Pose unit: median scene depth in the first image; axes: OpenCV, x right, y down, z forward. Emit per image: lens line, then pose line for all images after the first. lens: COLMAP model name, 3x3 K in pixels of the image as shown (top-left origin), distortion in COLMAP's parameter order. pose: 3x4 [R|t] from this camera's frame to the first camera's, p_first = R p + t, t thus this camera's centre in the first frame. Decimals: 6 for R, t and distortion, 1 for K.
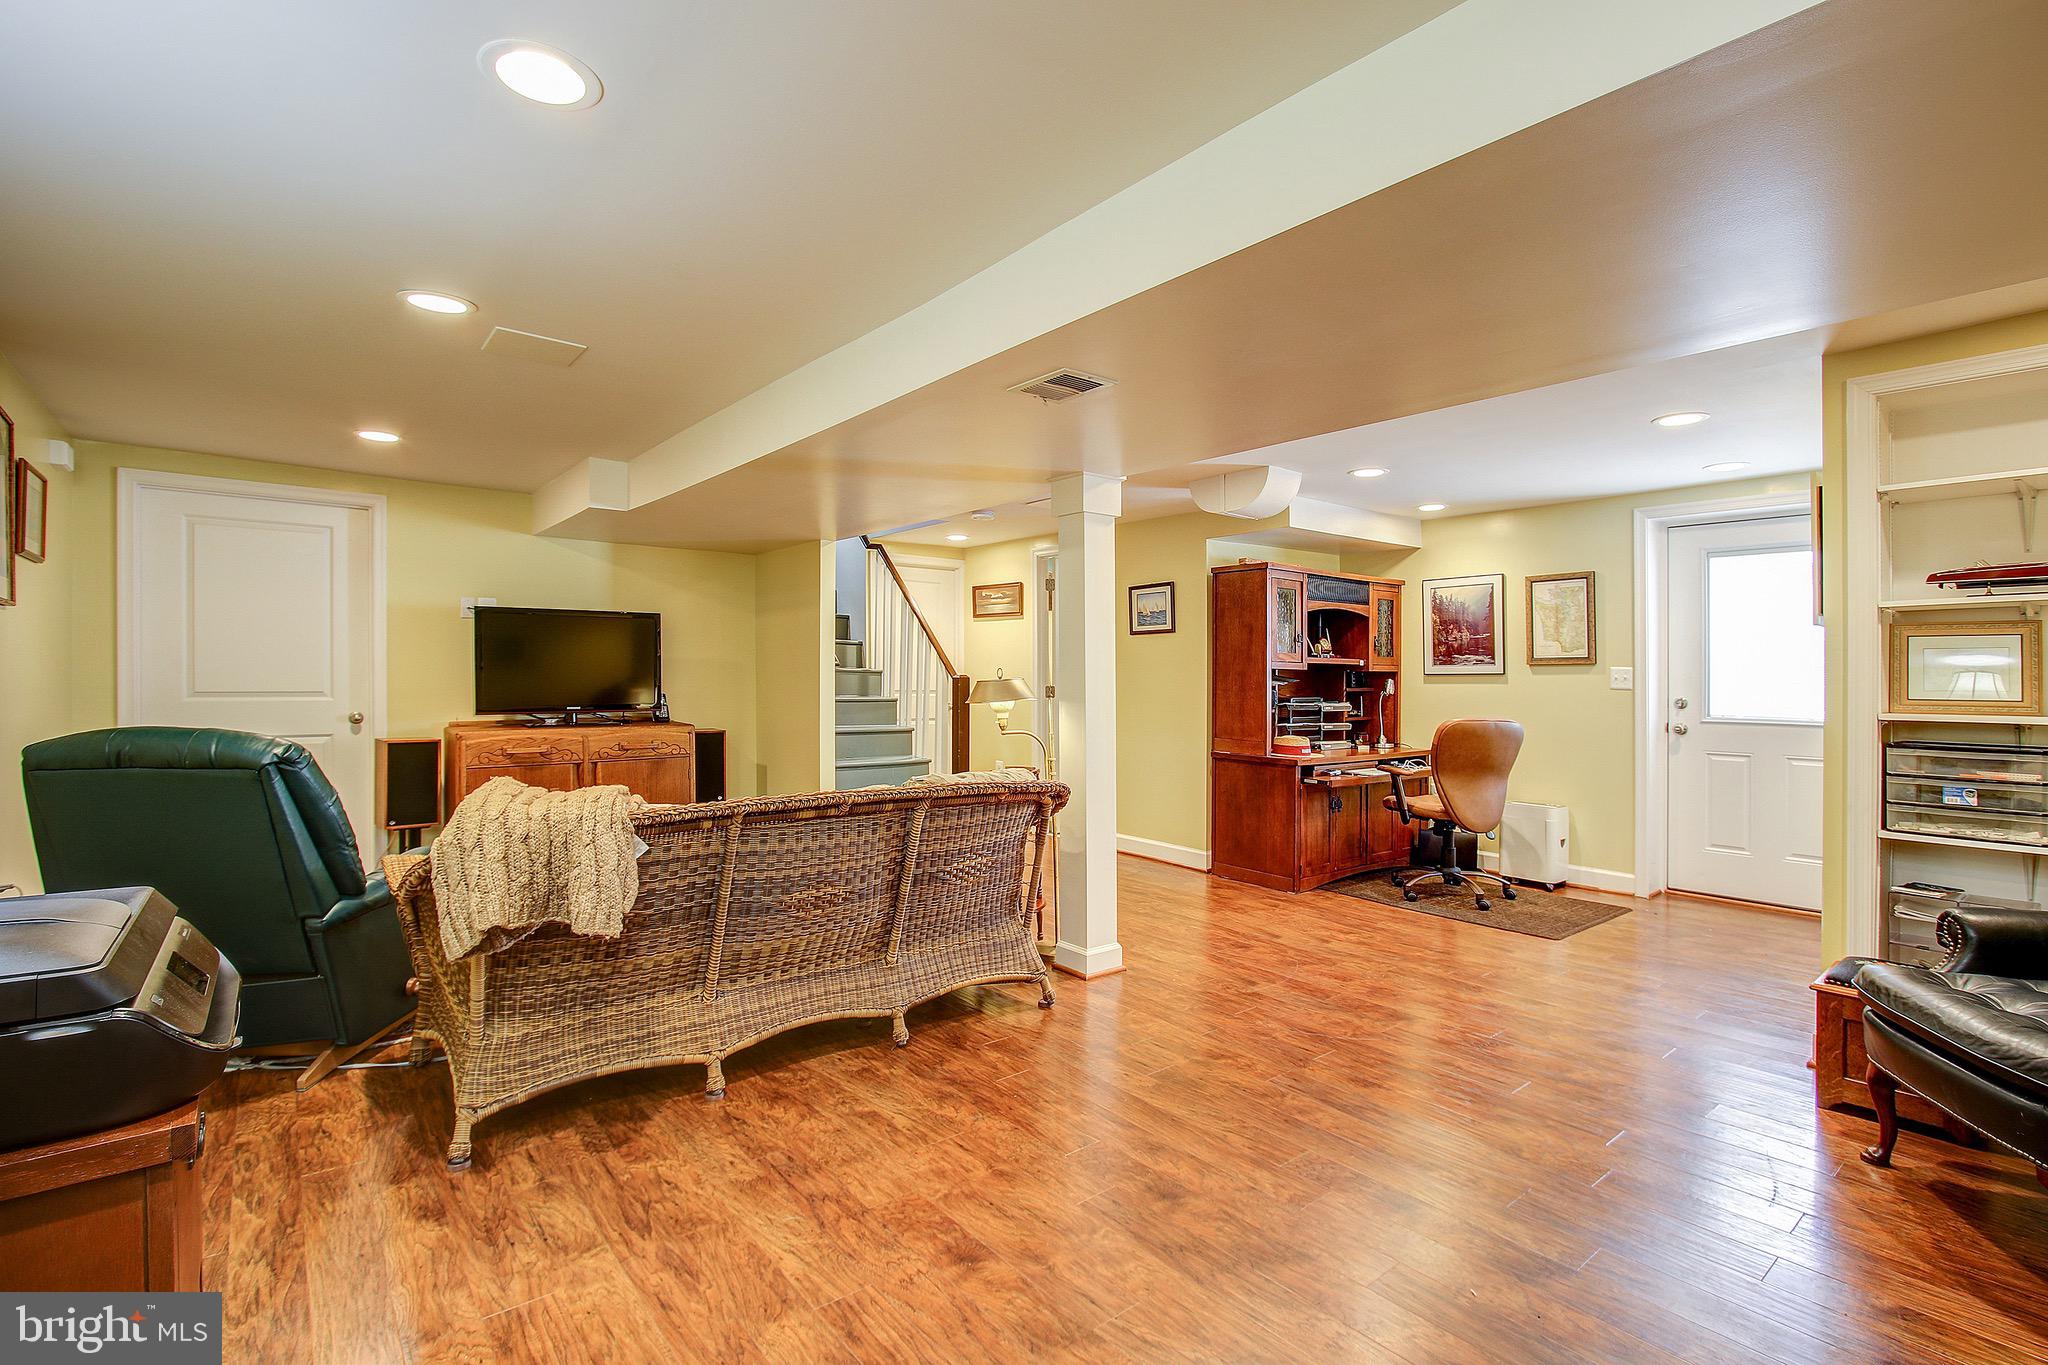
lens RADIAL K [[939.6, 0, 1063.4], [0, 939.6, 680.4], [0, 0, 1]] dist [-0.004167, -0.000266]
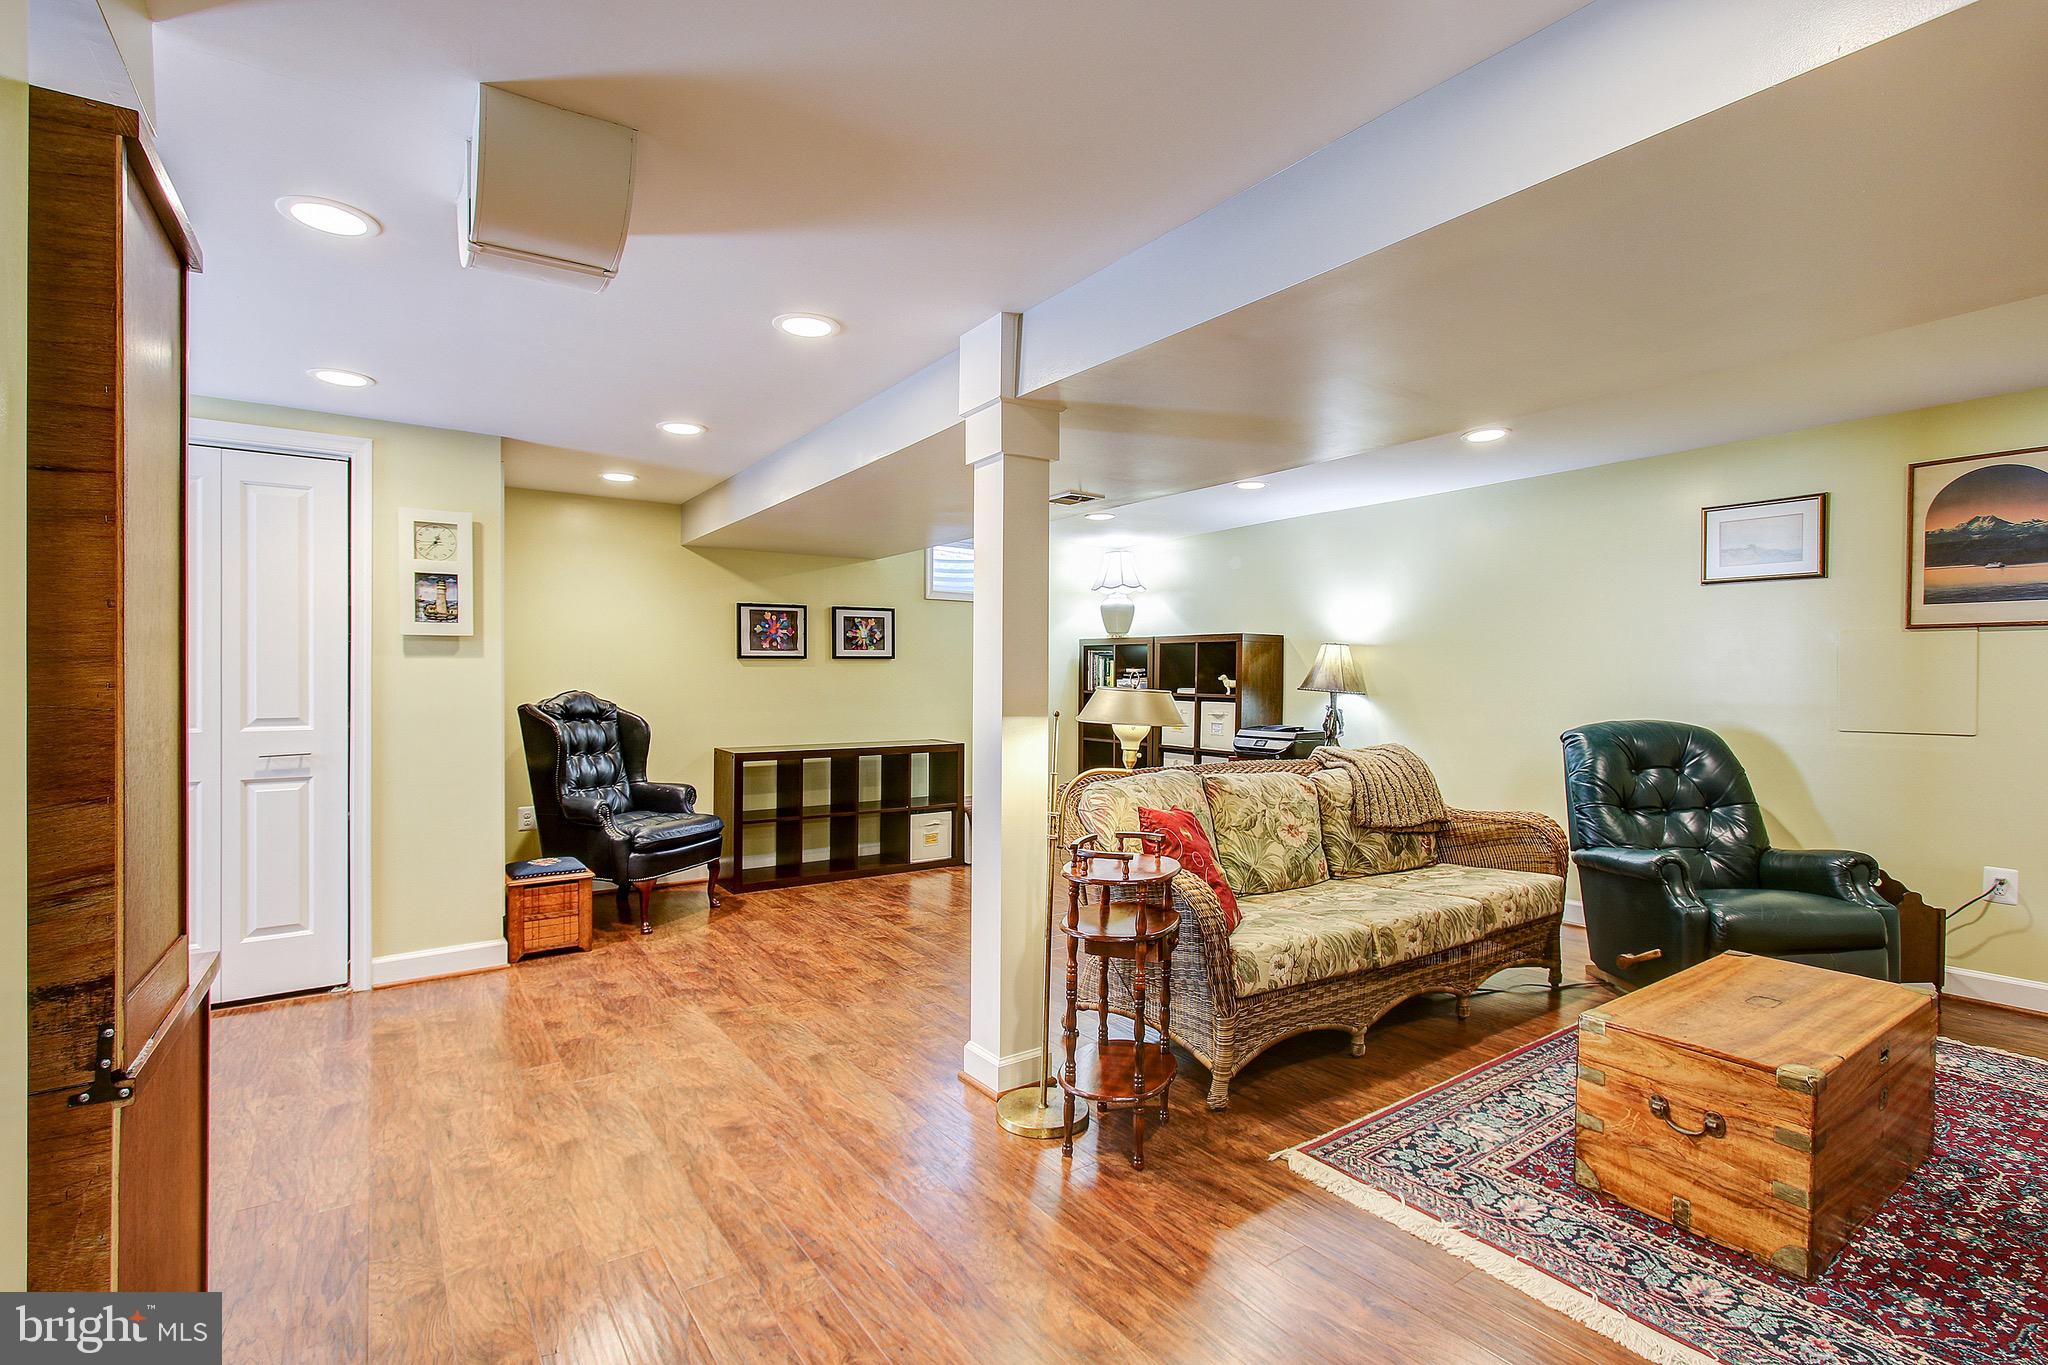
lens RADIAL K [[945.7, 0, 1029.6], [0, 945.7, 690.9], [0, 0, 1]] dist [-0.004390, -0.000680]
pose [[-0.994522, -0.010668, 0.103982, -0.046005], [-0.009027, 0.999827, 0.016238, -0.007477], [-0.104137, 0.015210, -0.994447, 1.248643]]
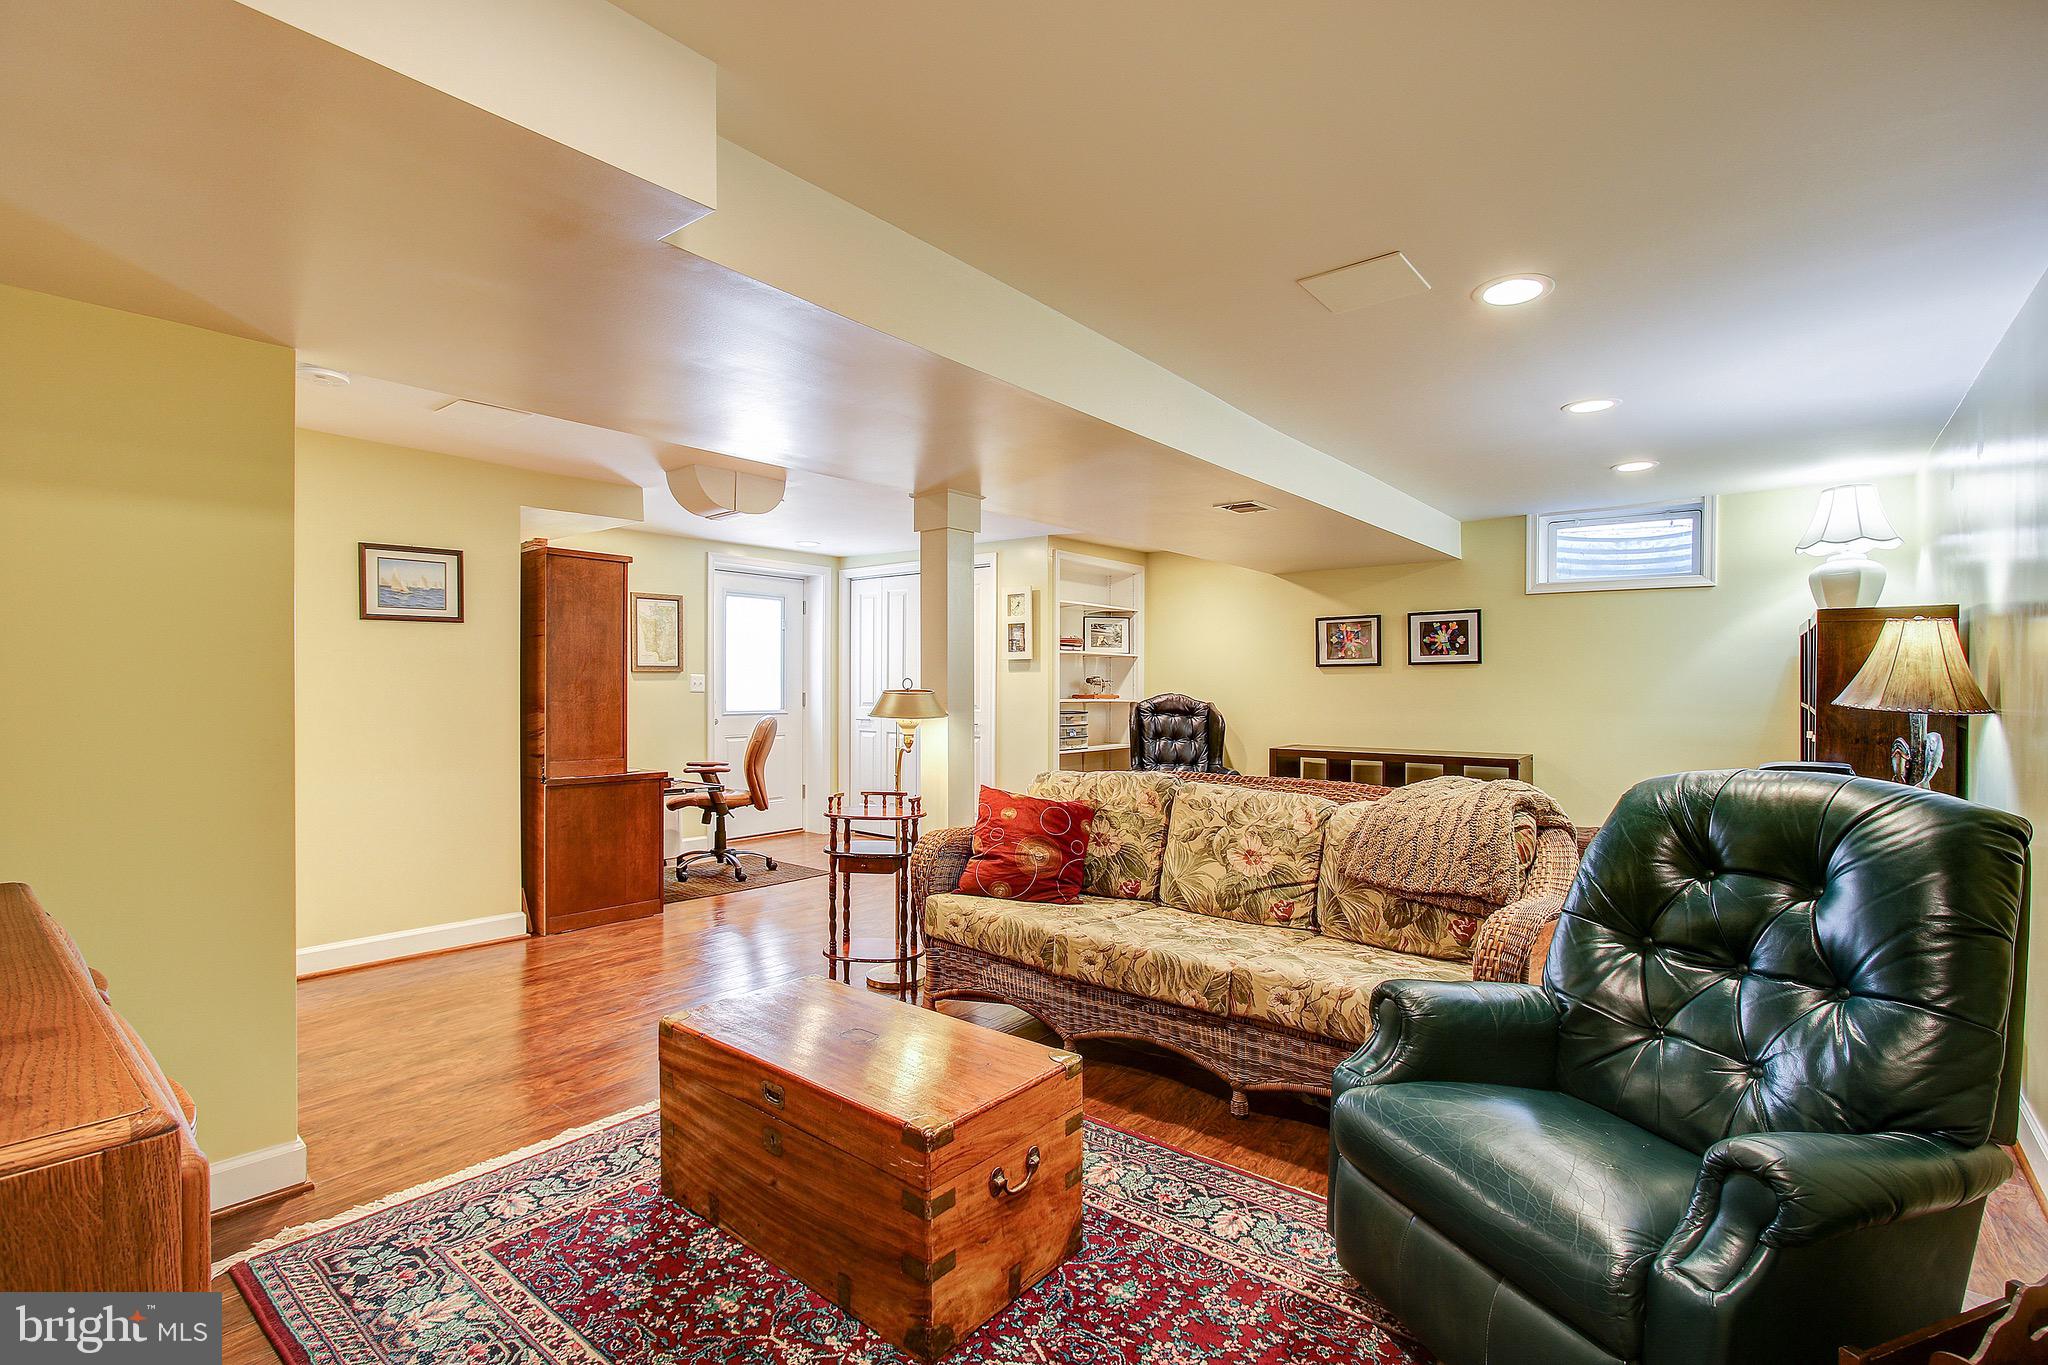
lens RADIAL K [[917.5, 0, 1024.0], [0, 917.5, 682.5], [0, 0, 1]] dist [-0.018229, -0.000039]
pose [[-0.180336, -0.007439, 0.983577, -0.714168], [-0.000191, 0.999972, 0.007528, -0.012558], [-0.983605, 0.001170, -0.180333, 0.795504]]
